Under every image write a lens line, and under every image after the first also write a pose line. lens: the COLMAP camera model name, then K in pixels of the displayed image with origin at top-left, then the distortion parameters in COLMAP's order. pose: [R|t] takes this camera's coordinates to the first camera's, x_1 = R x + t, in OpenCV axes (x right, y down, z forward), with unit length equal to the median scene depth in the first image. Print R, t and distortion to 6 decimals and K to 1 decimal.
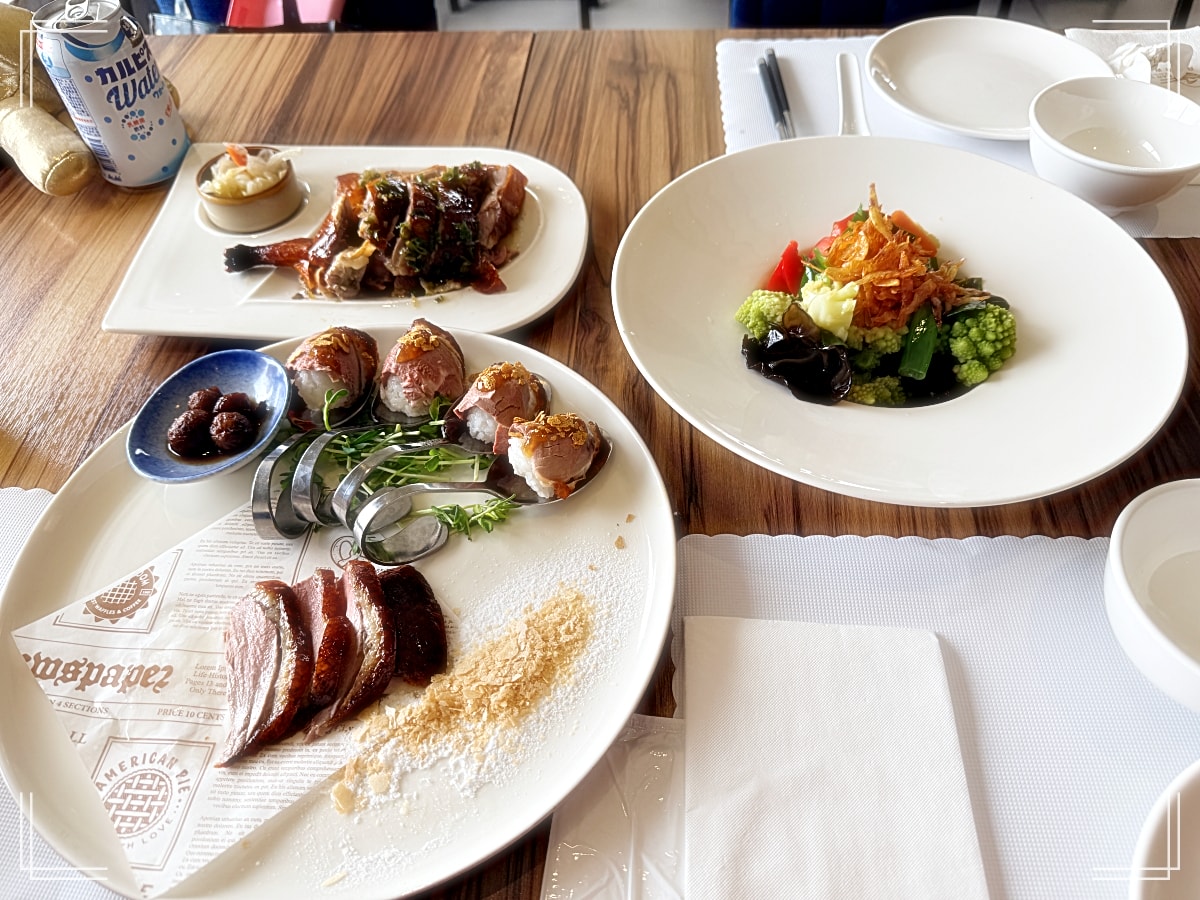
lens RADIAL K [[856.6, 0, 600.0], [0, 856.6, 450.0], [0, 0, 1]] dist [0.000938, -0.002045]
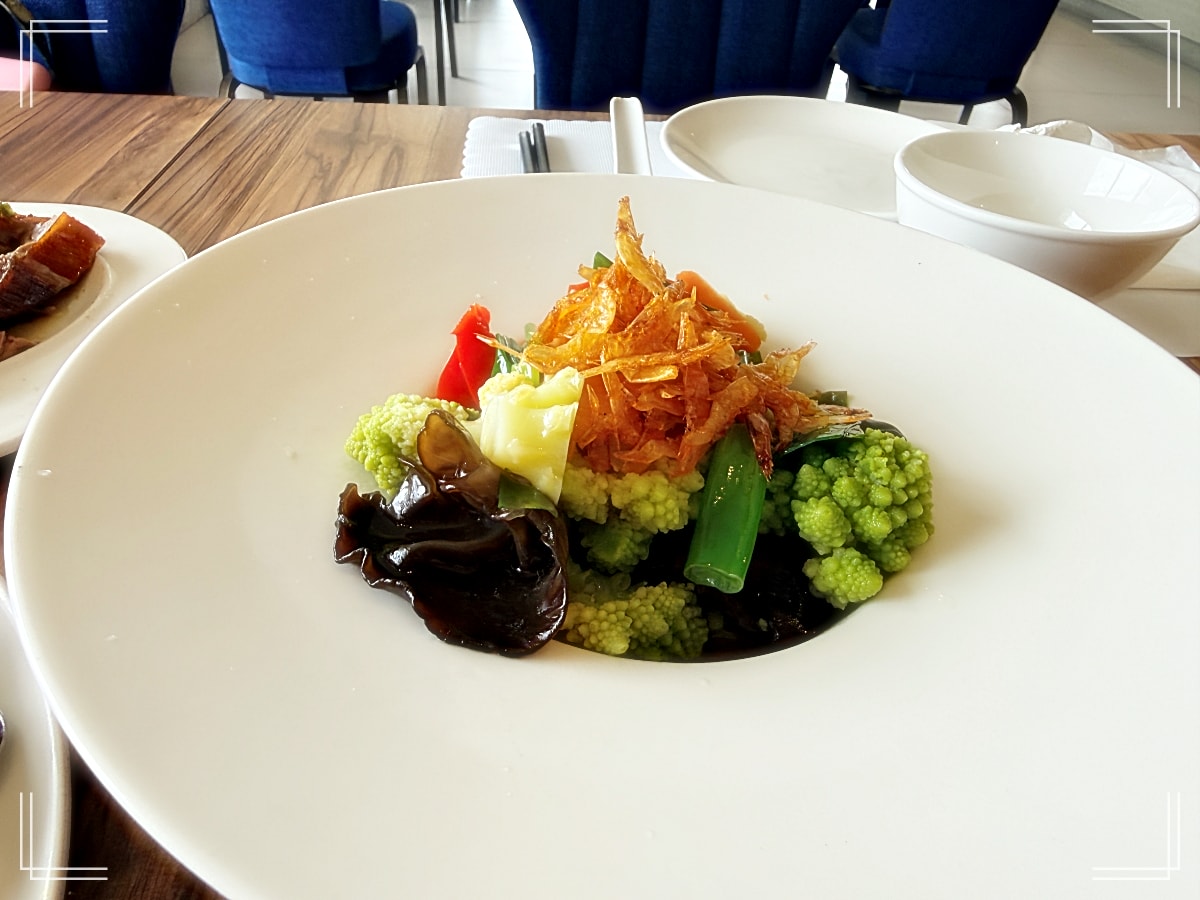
lens RADIAL K [[672.7, 0, 600.0], [0, 672.7, 450.0], [0, 0, 1]] dist [0.001513, 0.000381]
pose [[0.995617, 0.026883, 0.089573, 0.273249], [-0.003912, 0.968927, -0.247318, -0.067594], [-0.093439, 0.245883, 0.964785, 0.657597]]
